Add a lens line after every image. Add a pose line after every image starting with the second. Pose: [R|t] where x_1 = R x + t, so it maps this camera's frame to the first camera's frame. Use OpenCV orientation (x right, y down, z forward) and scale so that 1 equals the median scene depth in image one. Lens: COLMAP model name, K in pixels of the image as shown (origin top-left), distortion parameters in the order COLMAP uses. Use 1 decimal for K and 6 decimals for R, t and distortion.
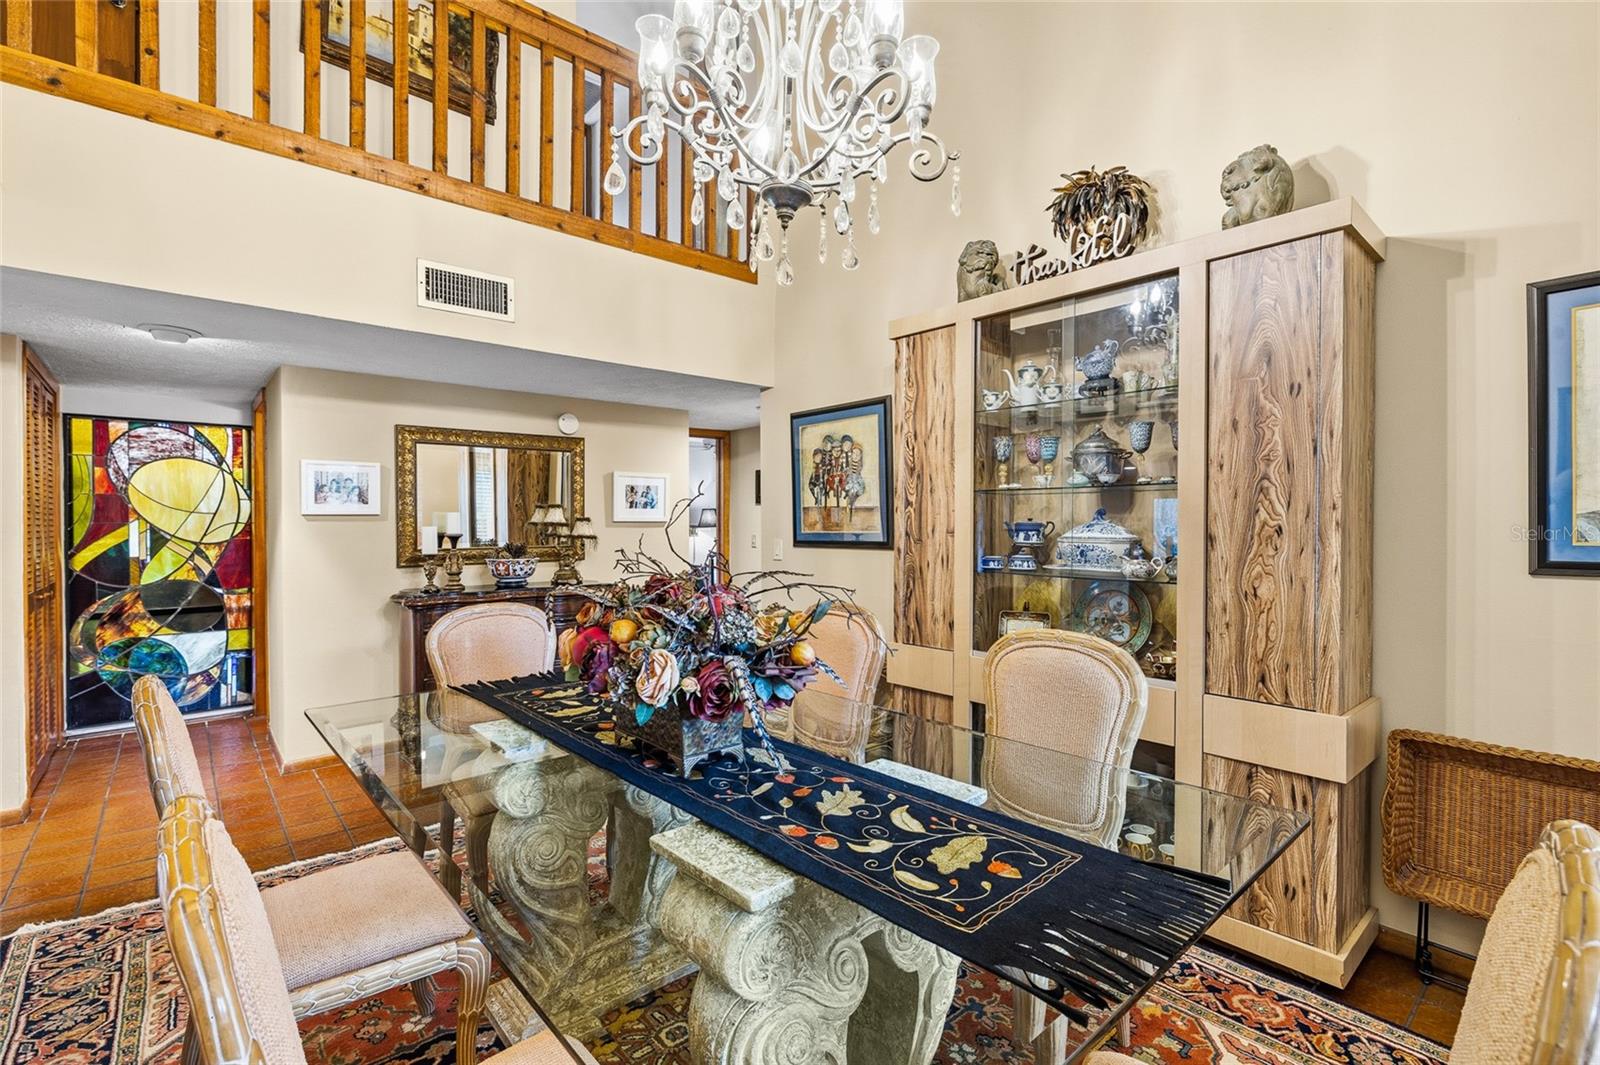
lens RADIAL K [[721.4, 0, 801.6], [0, 721.4, 535.0], [0, 0, 1]] dist [-0.005443, 0.001242]
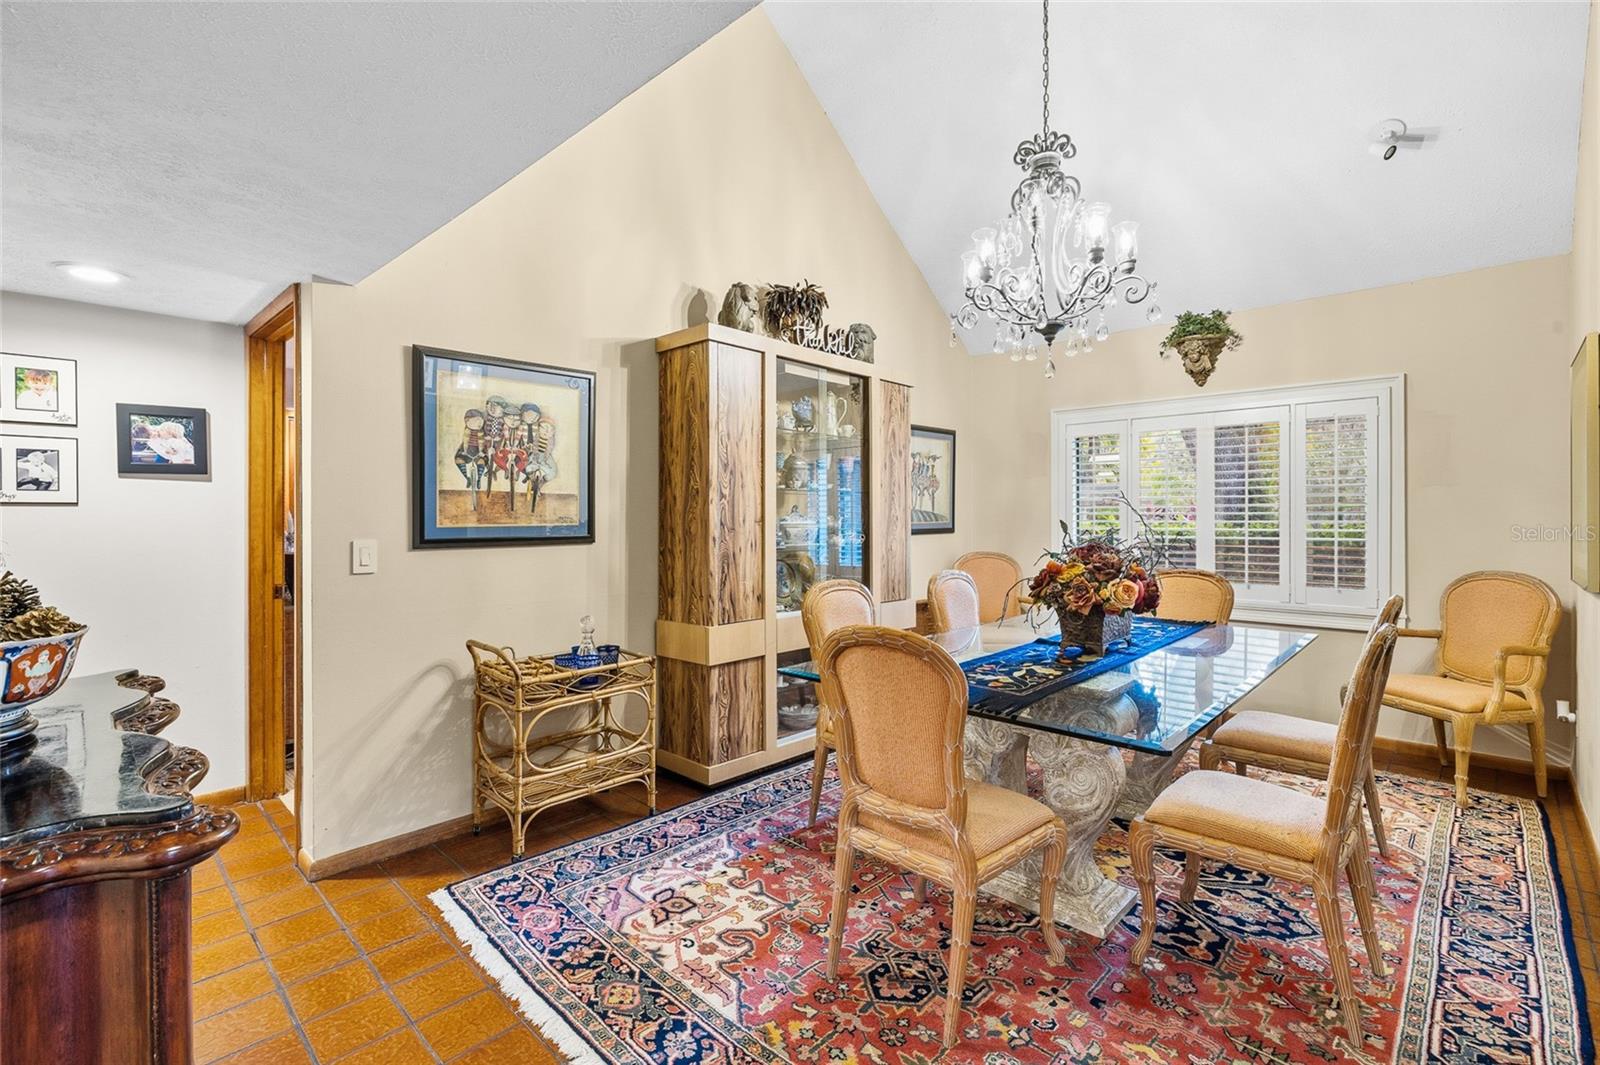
lens RADIAL K [[721.4, 0, 803.1], [0, 721.4, 517.6], [0, 0, 1]] dist [-0.005443, 0.001242]
pose [[-0.086656, -0.007567, 0.996210, -0.791608], [0.011286, 0.999900, 0.008577, -0.015990], [-0.996174, 0.011986, -0.086562, 0.806058]]
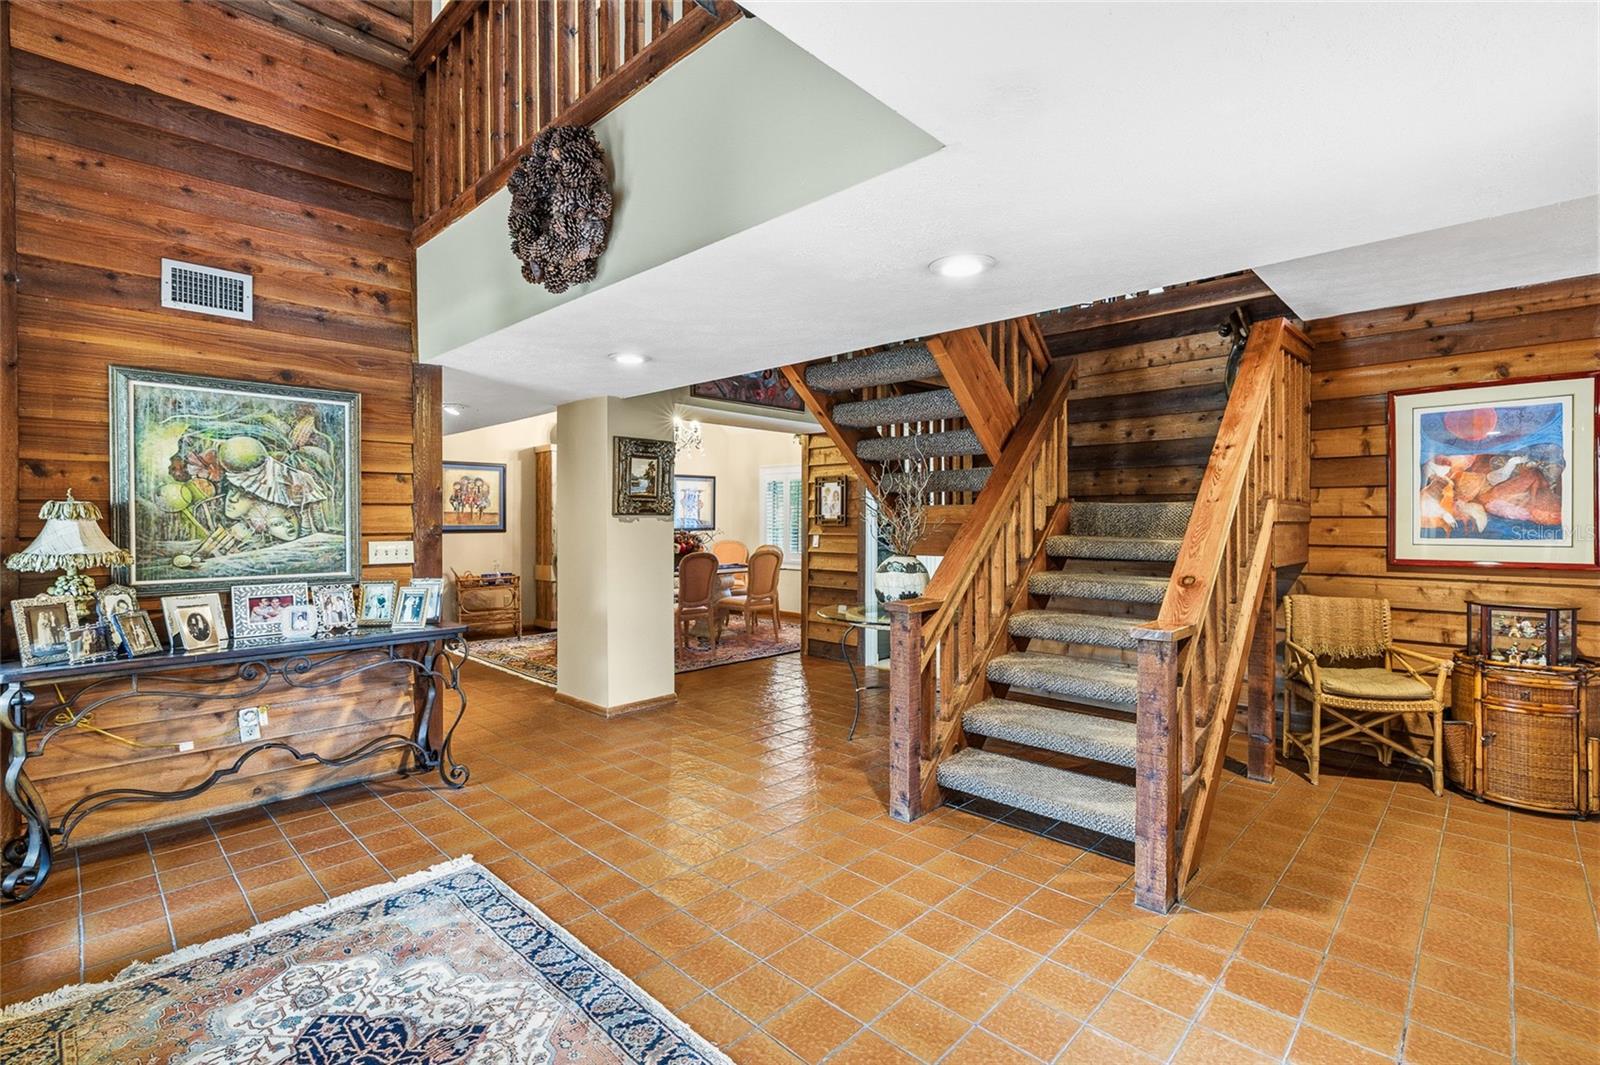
lens RADIAL K [[721.4, 0, 799.1], [0, 721.4, 524.7], [0, 0, 1]] dist [-0.005443, 0.001242]
pose [[-0.068787, -0.009201, 0.997589, -2.166706], [0.011994, 0.999878, 0.010049, -0.014196], [-0.997559, 0.012656, -0.068669, 0.234657]]
